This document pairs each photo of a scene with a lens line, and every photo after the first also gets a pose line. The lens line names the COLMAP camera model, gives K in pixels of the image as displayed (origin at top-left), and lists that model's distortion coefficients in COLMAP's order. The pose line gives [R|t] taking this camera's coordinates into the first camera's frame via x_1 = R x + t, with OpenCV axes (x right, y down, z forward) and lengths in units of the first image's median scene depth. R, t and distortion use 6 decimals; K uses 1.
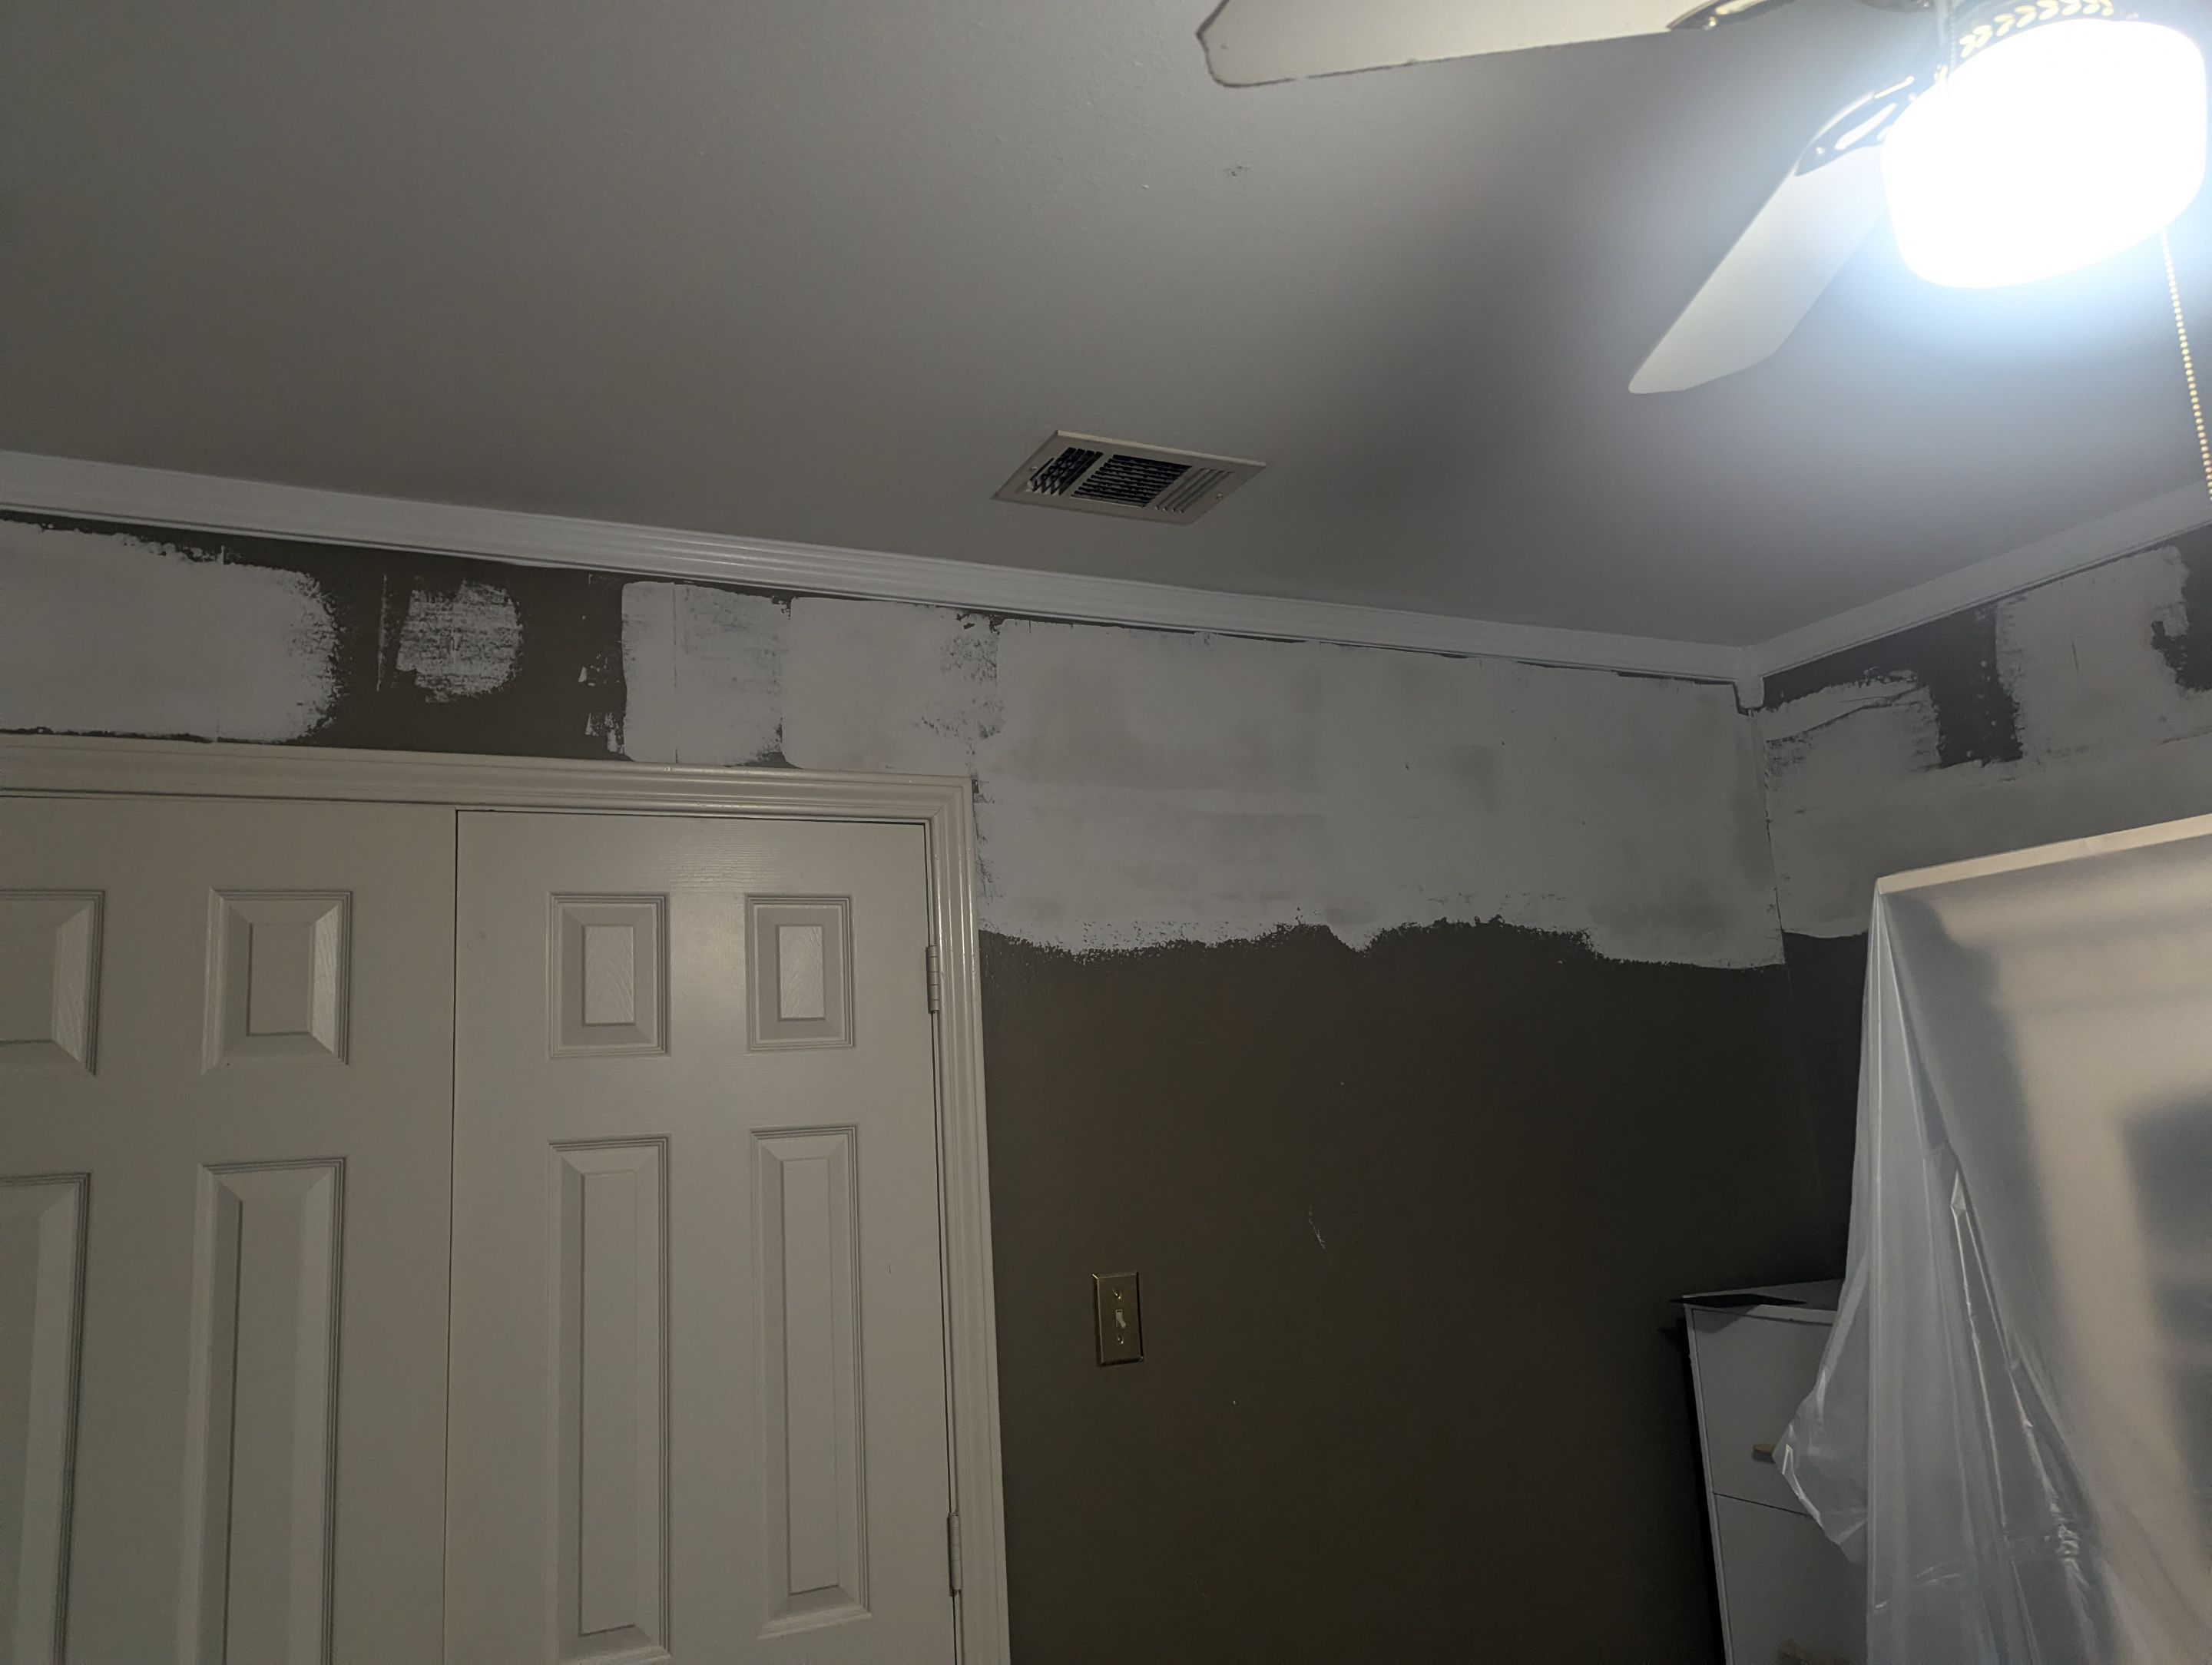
lens RADIAL K [[1559.3, 0, 1106.0], [0, 1559.3, 832.5], [0, 0, 1]] dist [0.056961, -0.072363]
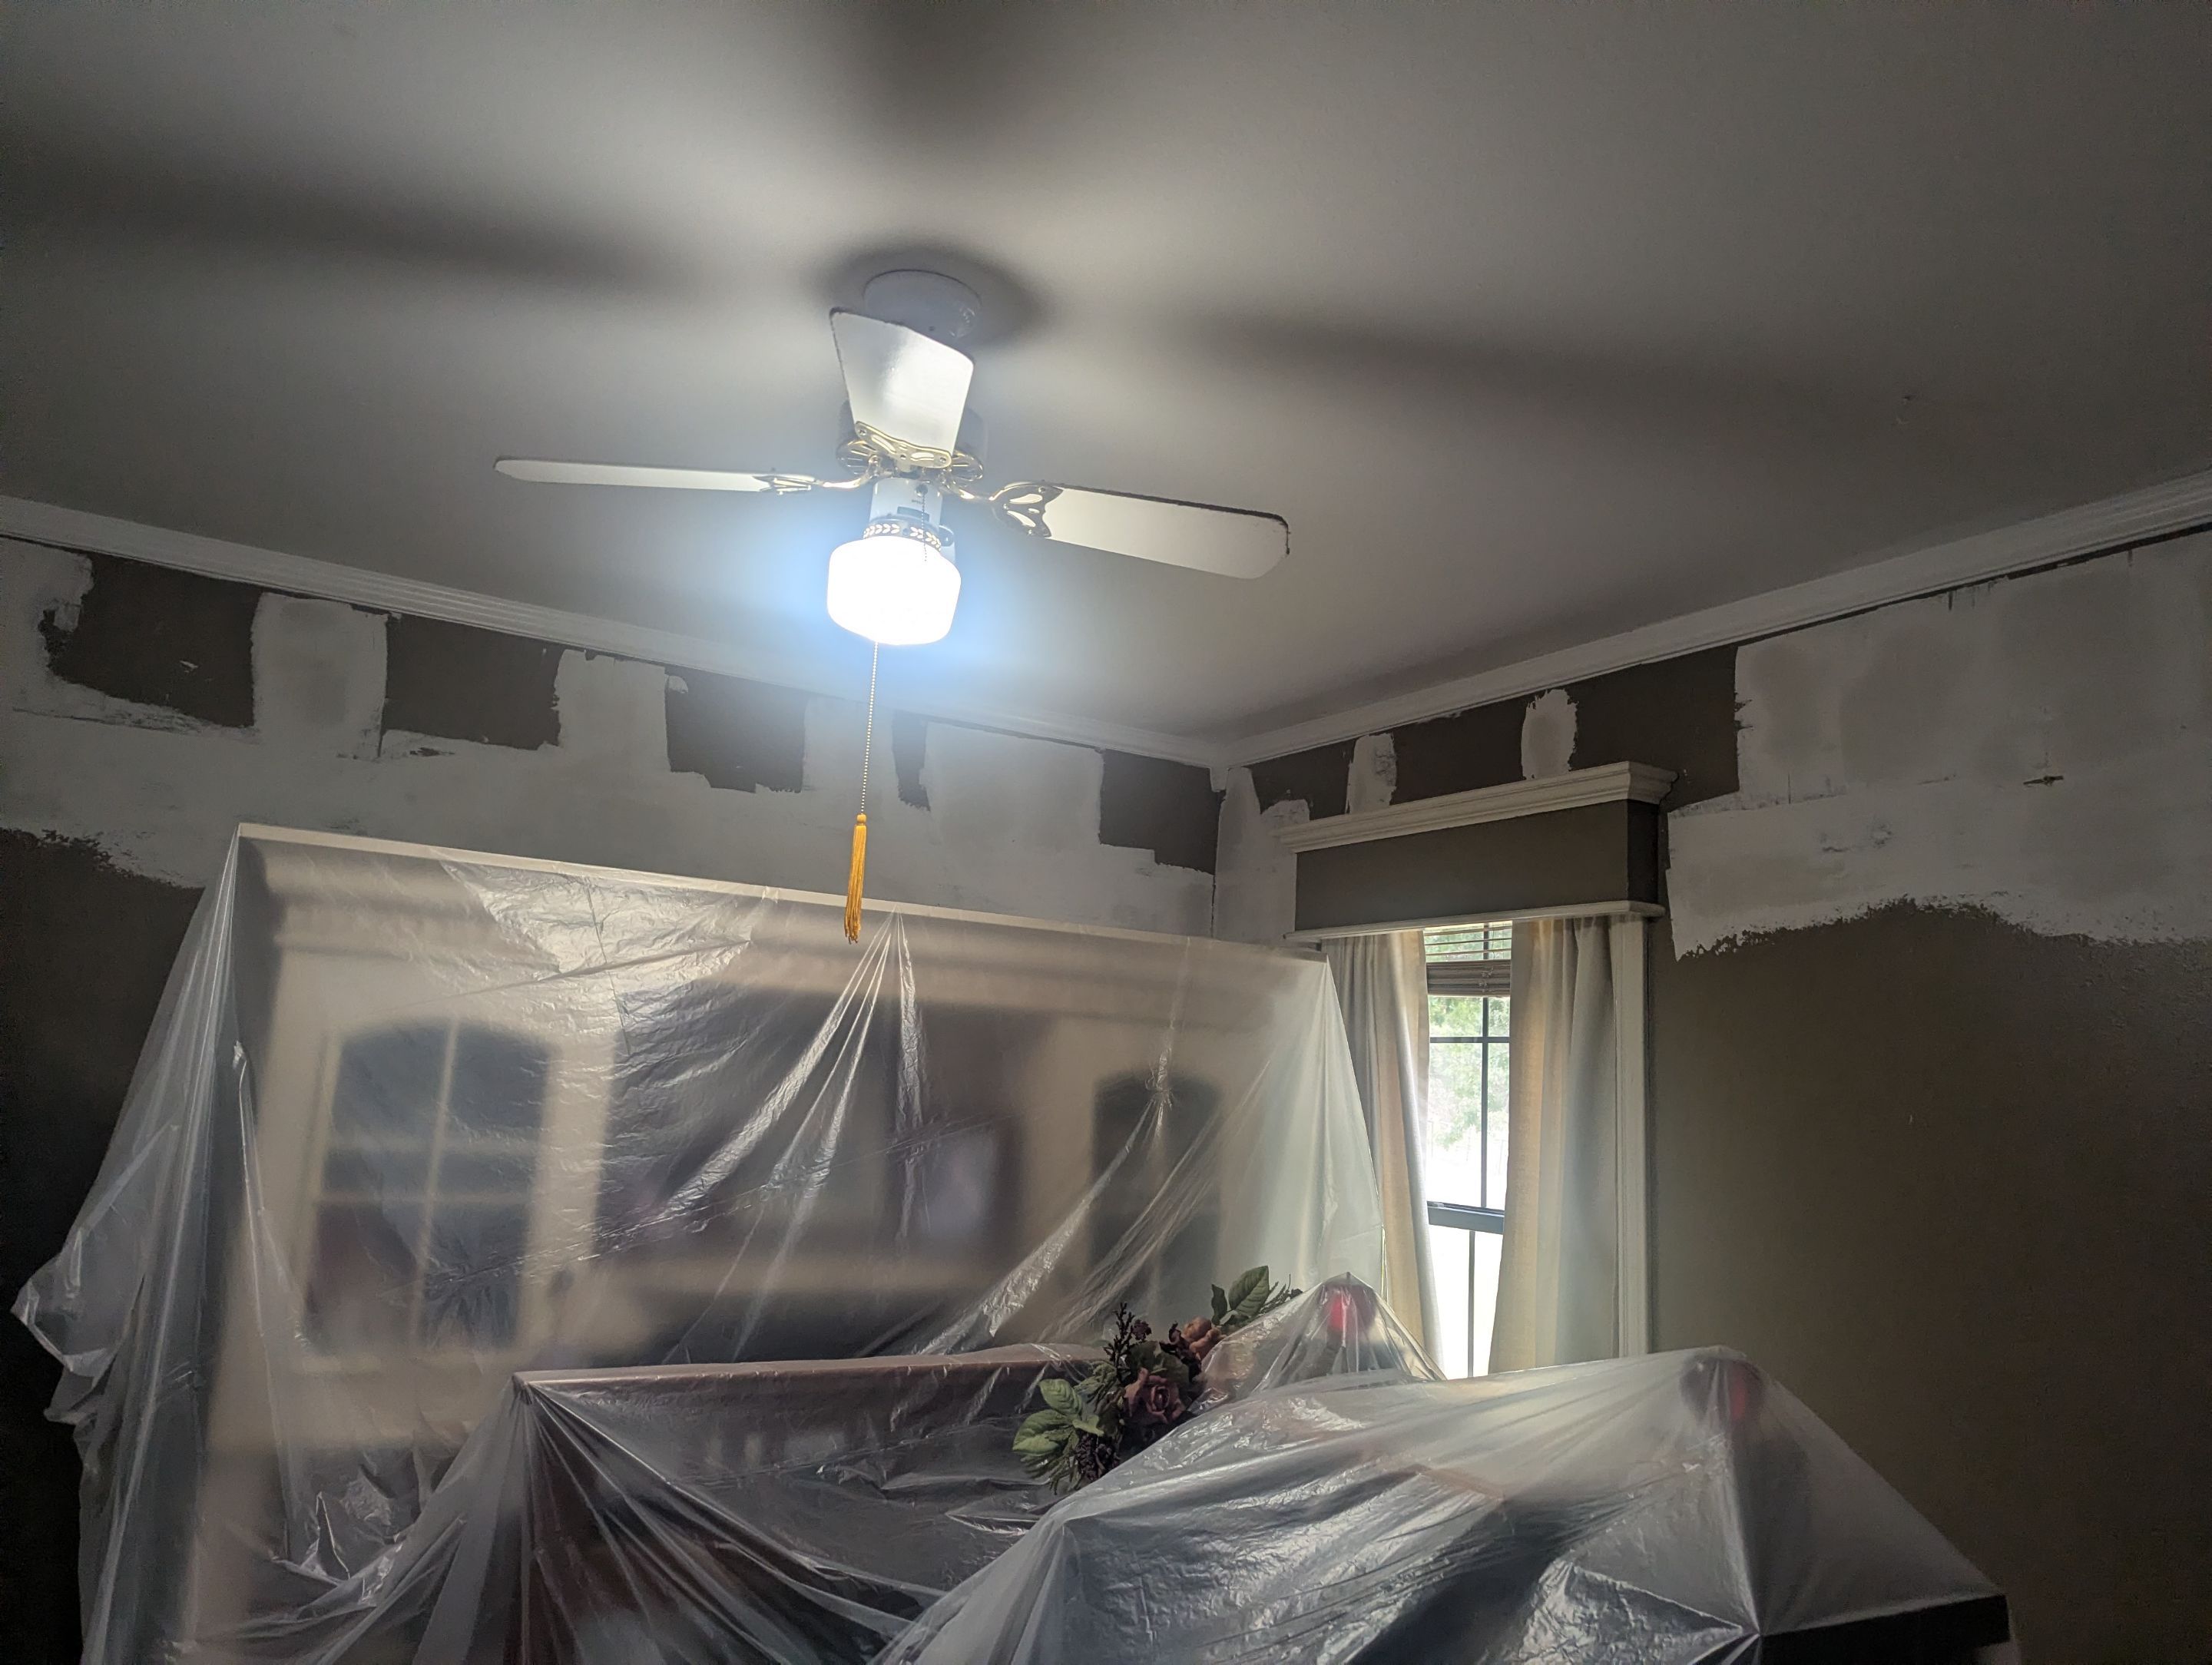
lens RADIAL K [[1559.3, 0, 1106.0], [0, 1559.3, 832.5], [0, 0, 1]] dist [0.056961, -0.072363]
pose [[-0.084110, 0.209992, 0.974079, -0.755528], [-0.231740, 0.946617, -0.224082, 0.154192], [-0.969135, -0.244581, -0.030956, 0.395756]]
